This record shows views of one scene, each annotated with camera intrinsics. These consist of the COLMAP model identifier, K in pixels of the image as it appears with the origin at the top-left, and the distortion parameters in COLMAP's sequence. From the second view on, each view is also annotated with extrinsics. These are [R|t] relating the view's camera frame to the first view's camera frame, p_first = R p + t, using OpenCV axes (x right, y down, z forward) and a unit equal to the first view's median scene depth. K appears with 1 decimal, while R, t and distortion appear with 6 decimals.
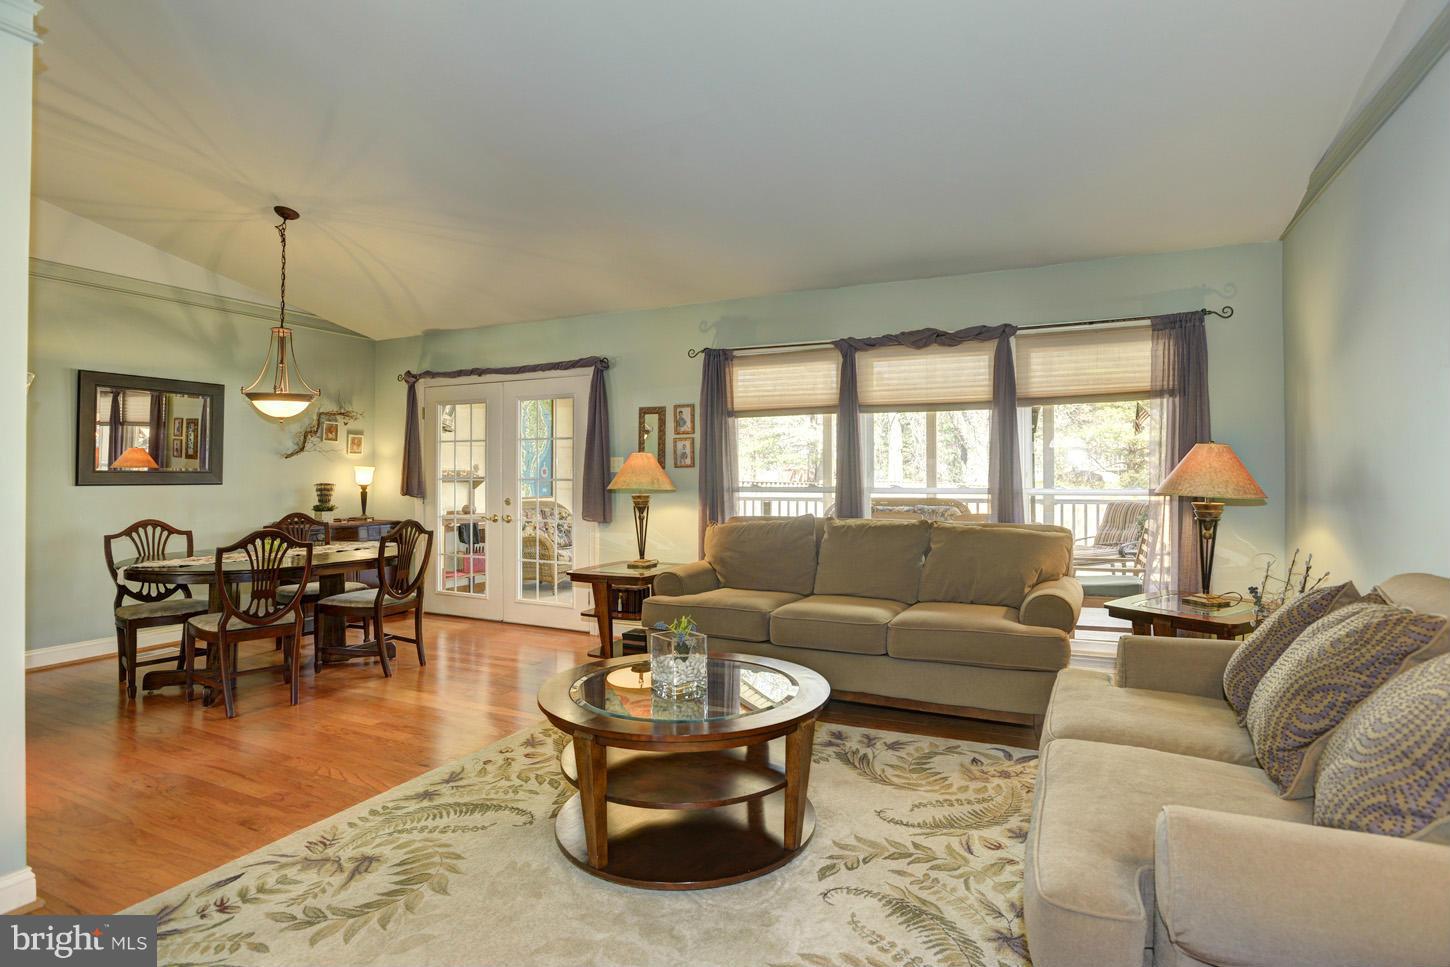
lens RADIAL K [[736.8, 0, 742.6], [0, 736.8, 469.2], [0, 0, 1]] dist [-0.043954, 0.014771]
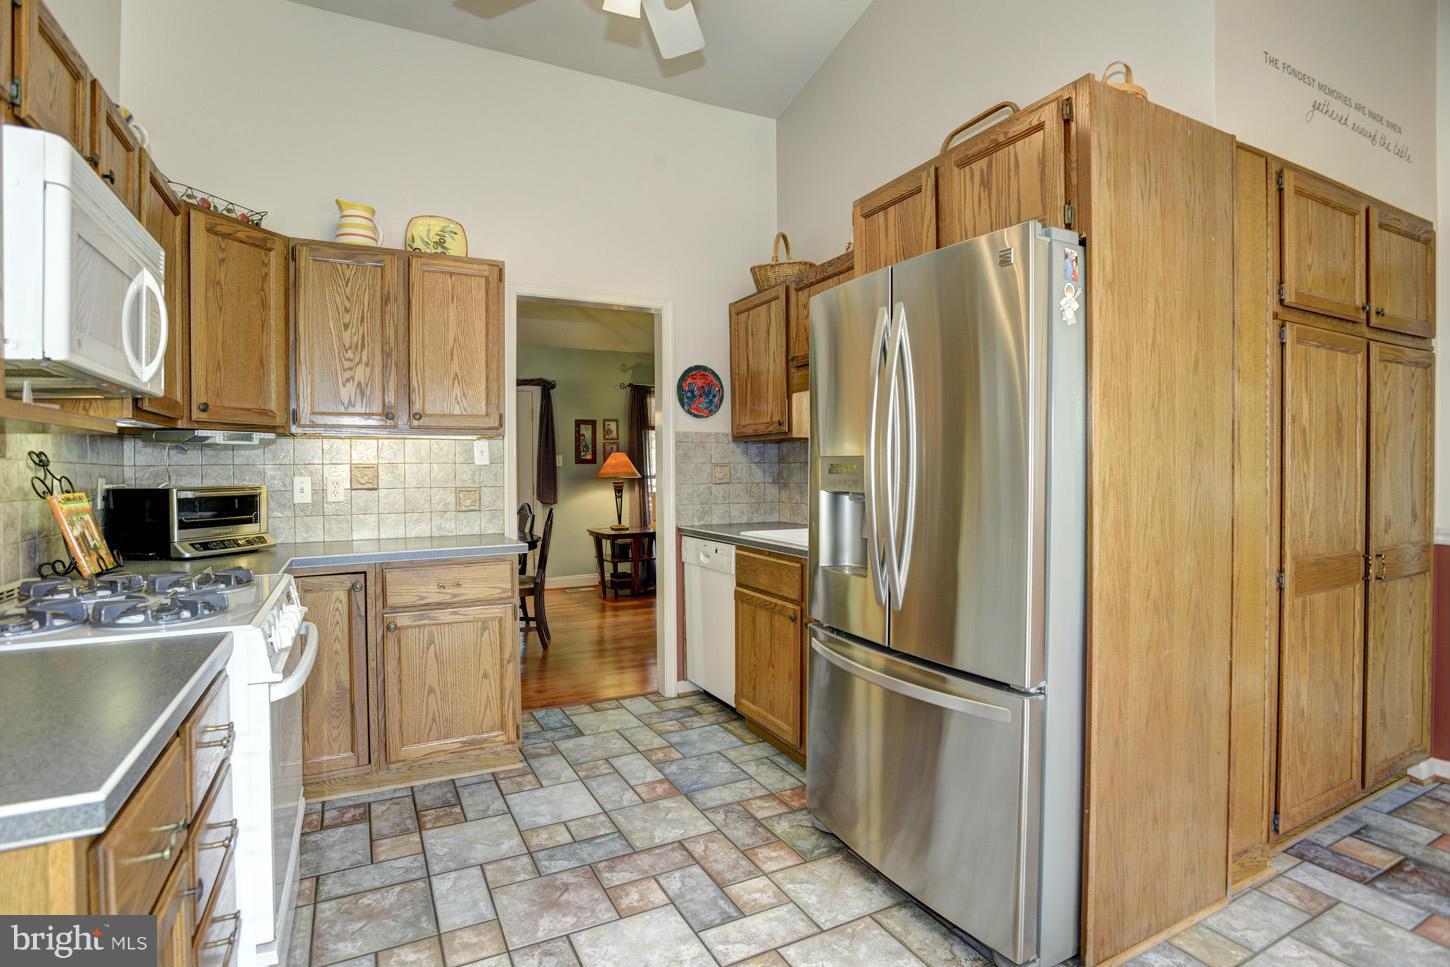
lens RADIAL K [[709.5, 0, 732.3], [0, 709.5, 472.8], [0, 0, 1]] dist [-0.036796, 0.003979]
pose [[0.596984, -0.010341, 0.802186, -1.187568], [0.000459, 0.999921, 0.012548, -0.000558], [-0.802253, -0.007122, 0.596942, -0.029375]]
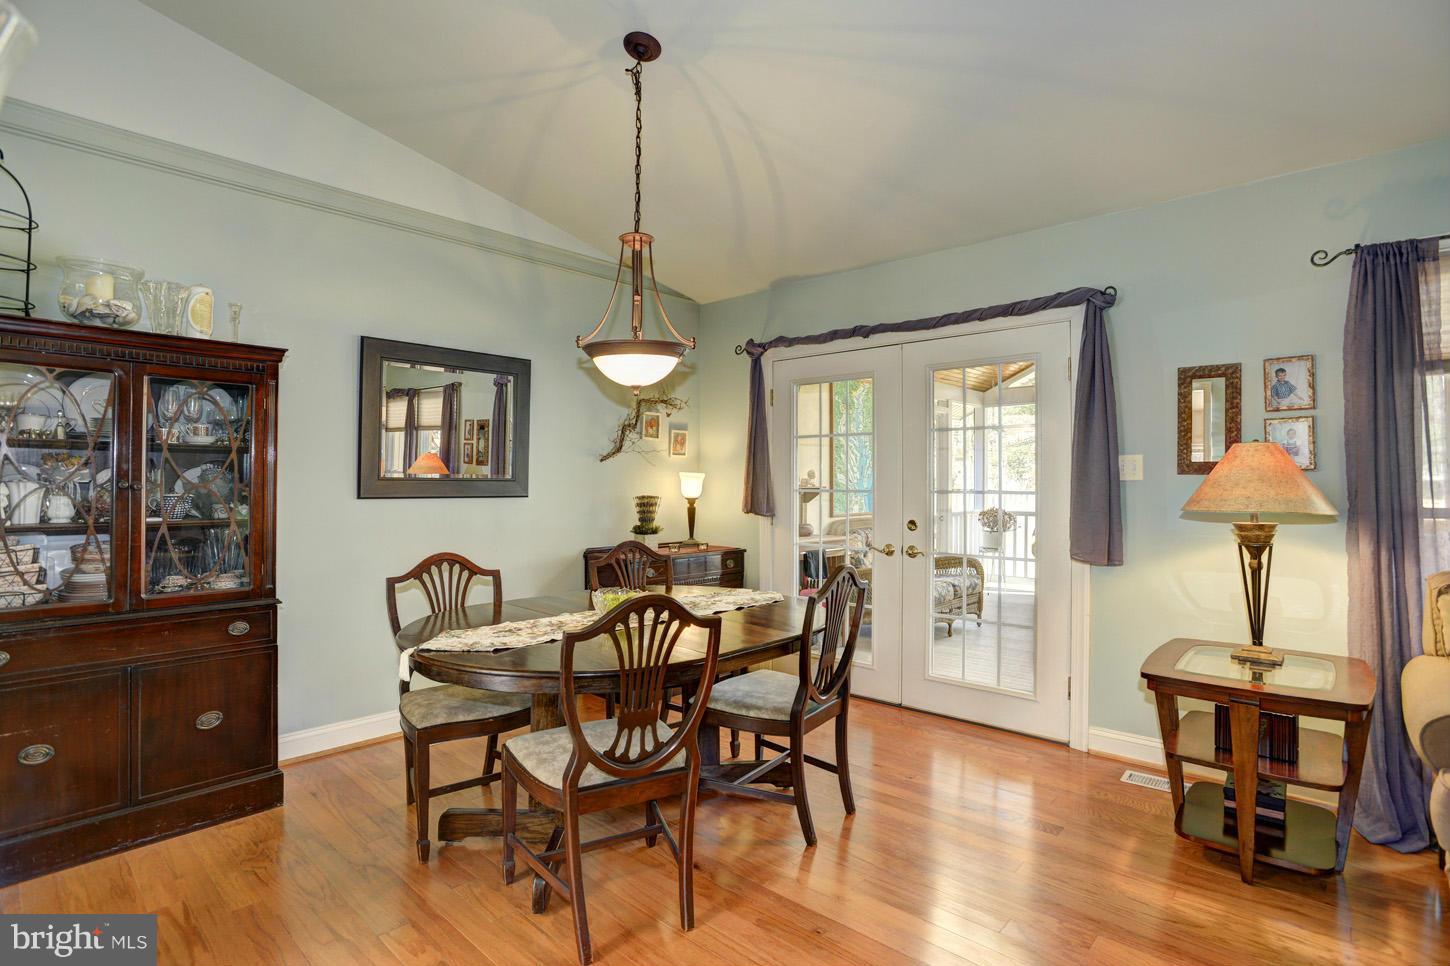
lens RADIAL K [[736.8, 0, 740.0], [0, 736.8, 478.0], [0, 0, 1]] dist [-0.043954, 0.014771]
pose [[0.955806, -0.000476, -0.293999, -0.349529], [0.000936, 0.999999, 0.001425, 0.000994], [0.293998, -0.001637, 0.955805, 0.416270]]
